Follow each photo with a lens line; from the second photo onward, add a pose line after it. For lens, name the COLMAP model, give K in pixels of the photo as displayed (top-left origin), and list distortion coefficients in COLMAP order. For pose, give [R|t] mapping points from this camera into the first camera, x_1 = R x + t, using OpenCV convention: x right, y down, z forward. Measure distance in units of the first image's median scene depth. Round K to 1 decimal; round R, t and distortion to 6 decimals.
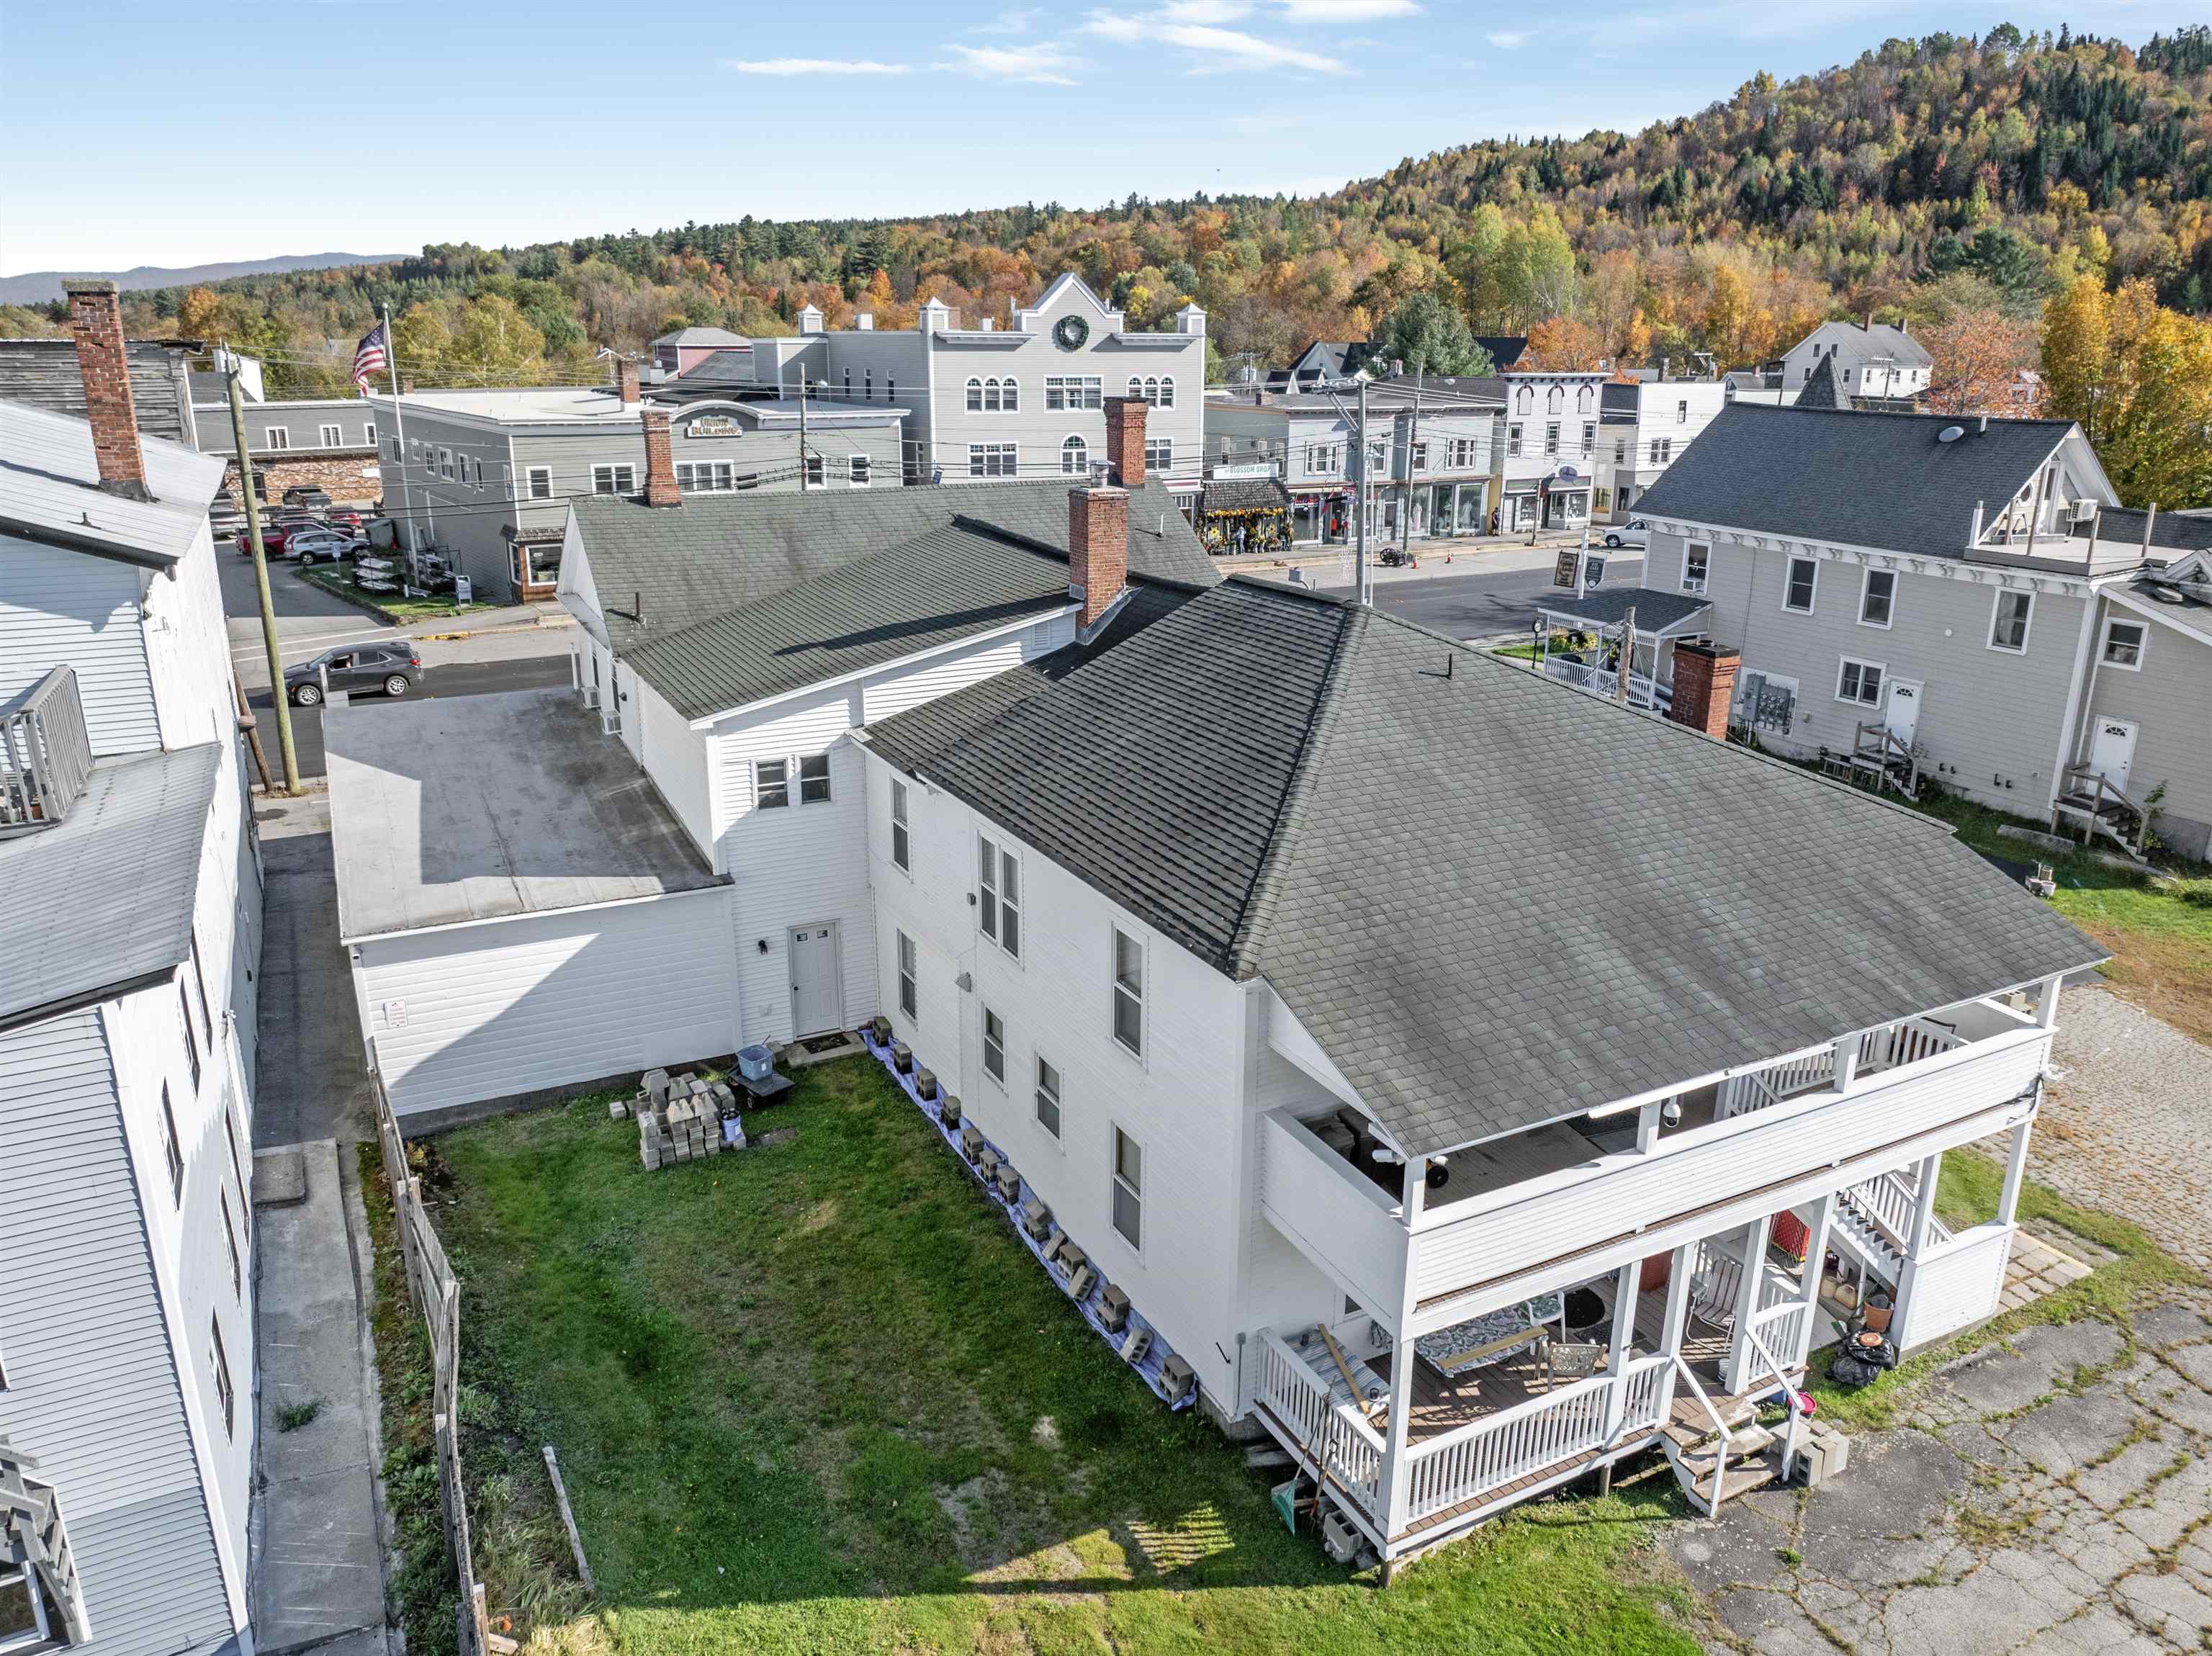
lens RADIAL K [[1558.1, 0, 1117.0], [0, 1558.1, 815.0], [0, 0, 1]] dist [-0.043814, 0.012518]
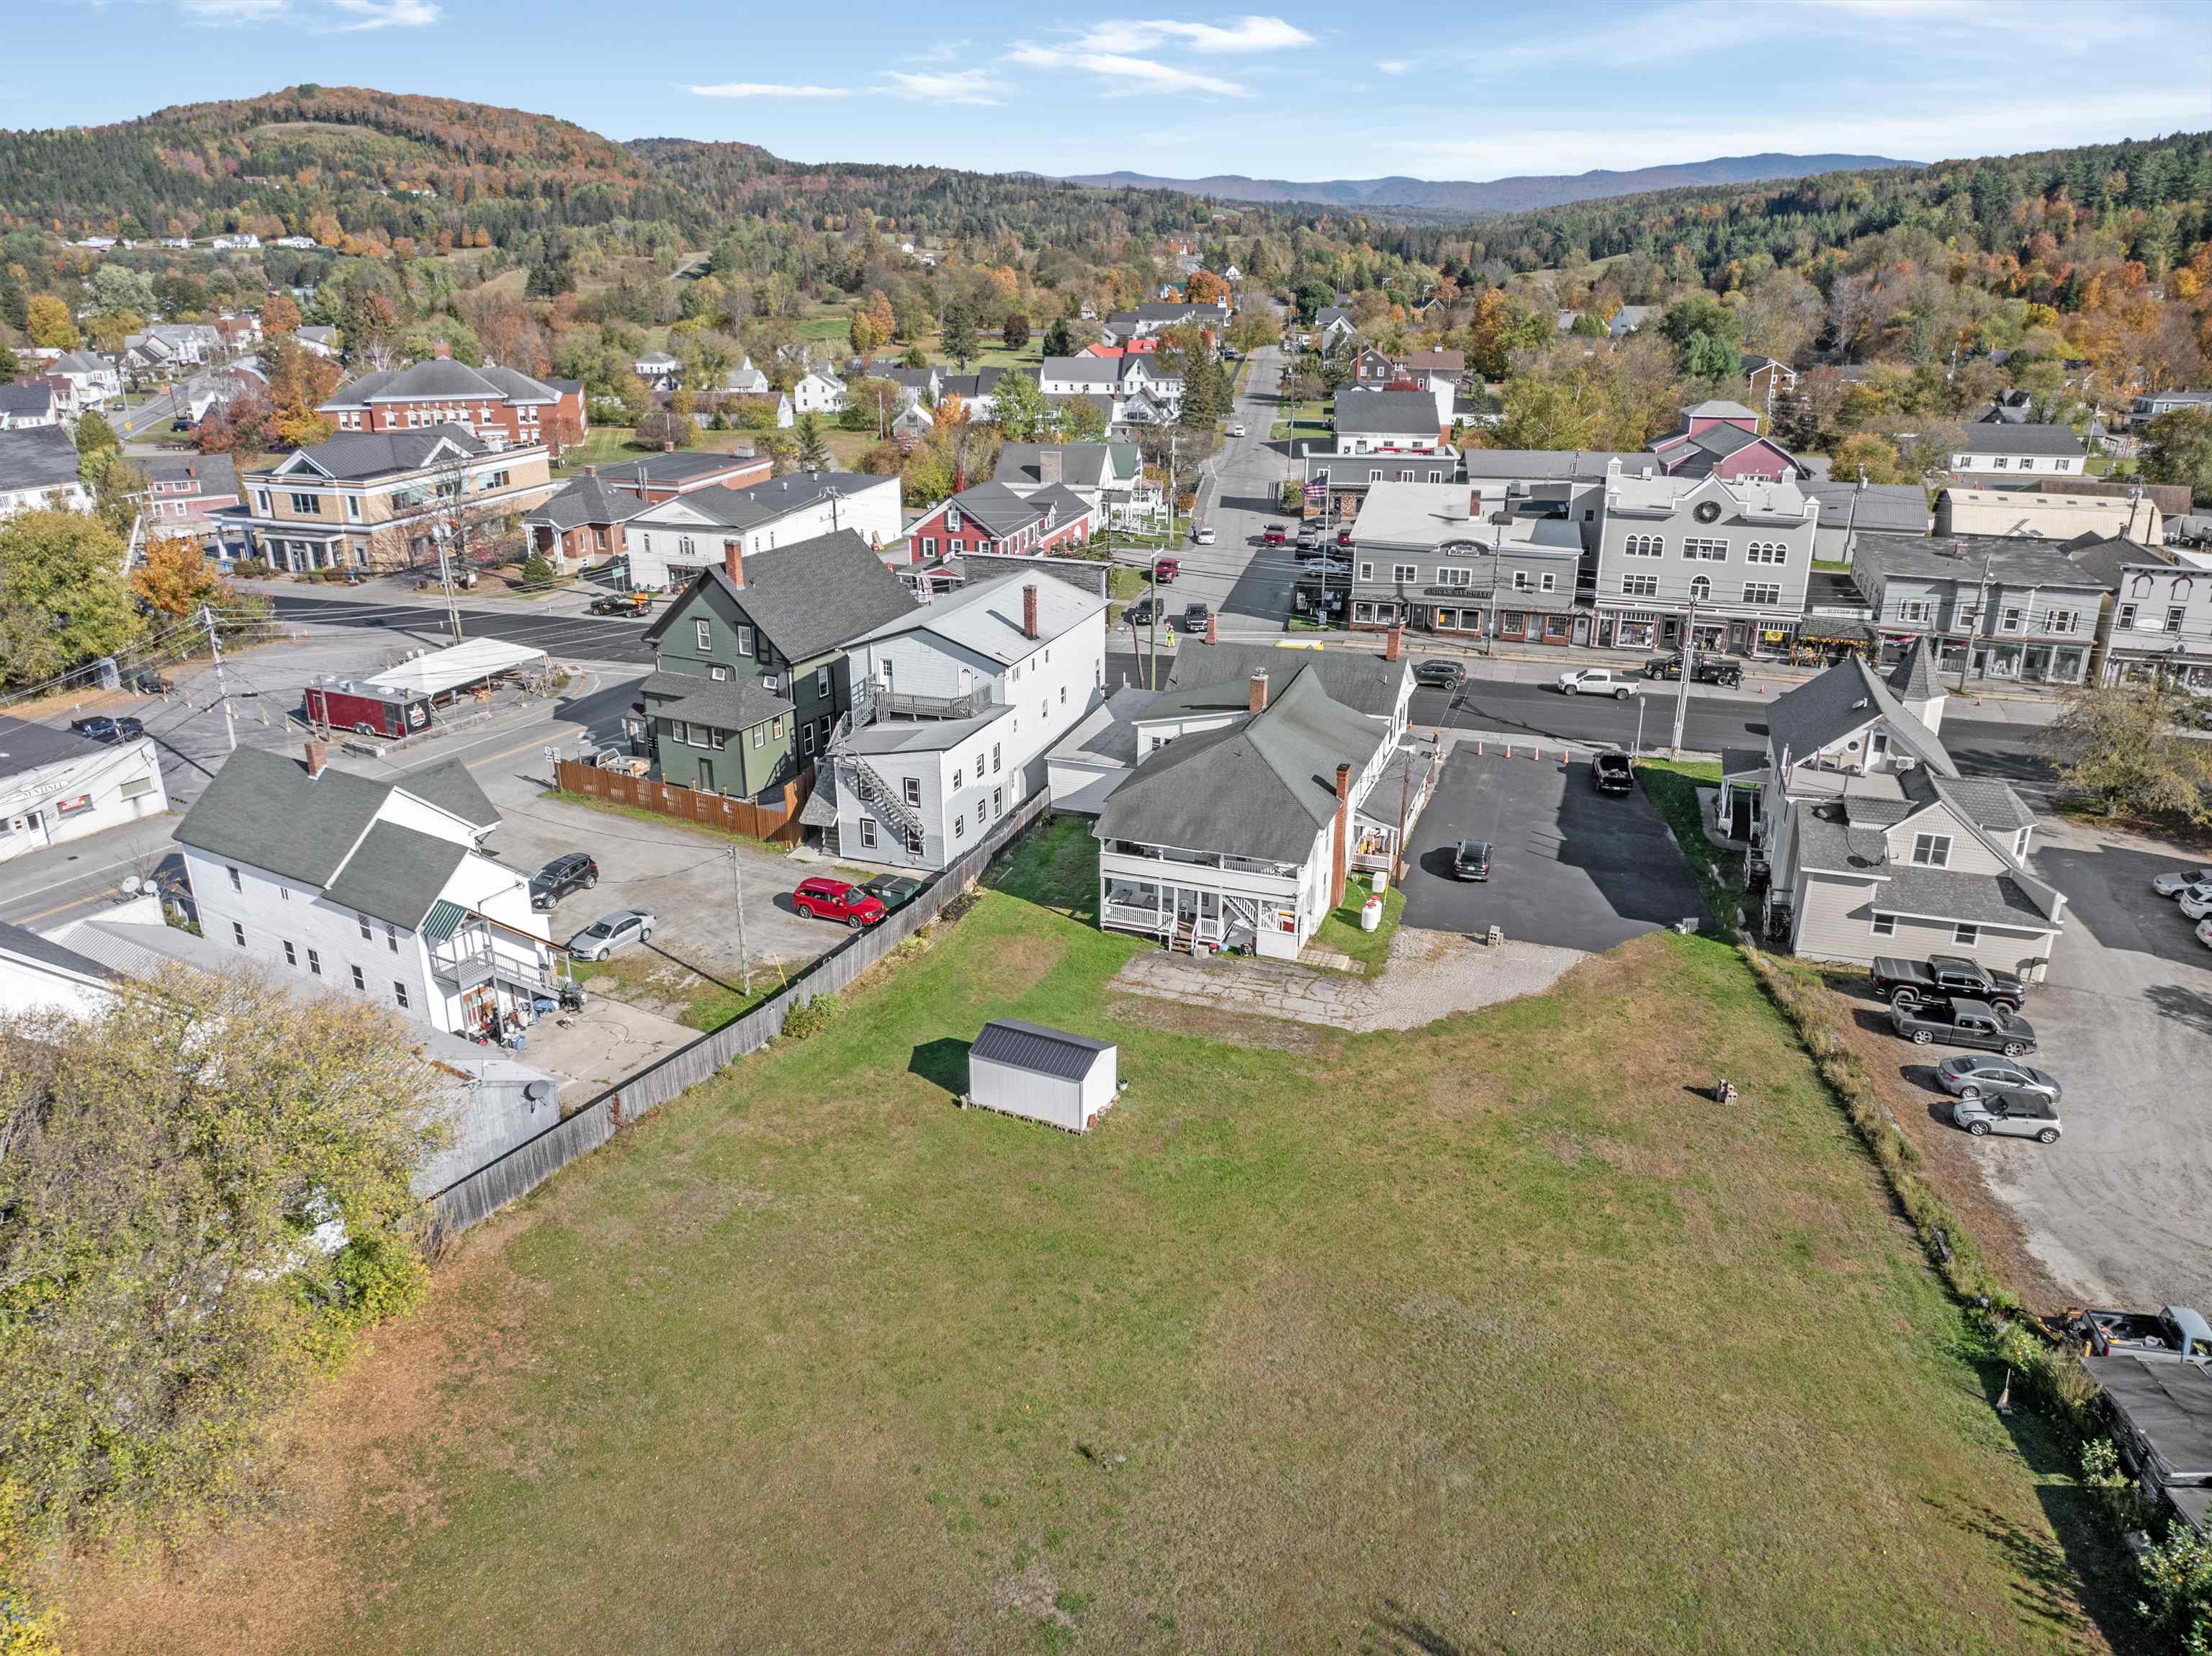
lens RADIAL K [[1558.1, 0, 1112.4], [0, 1558.1, 820.2], [0, 0, 1]] dist [-0.043814, 0.012518]
pose [[0.678099, 0.256389, -0.688801, 0.726007], [-0.213062, 0.965512, 0.149636, -0.120069], [0.703410, 0.045289, 0.709340, -0.512461]]
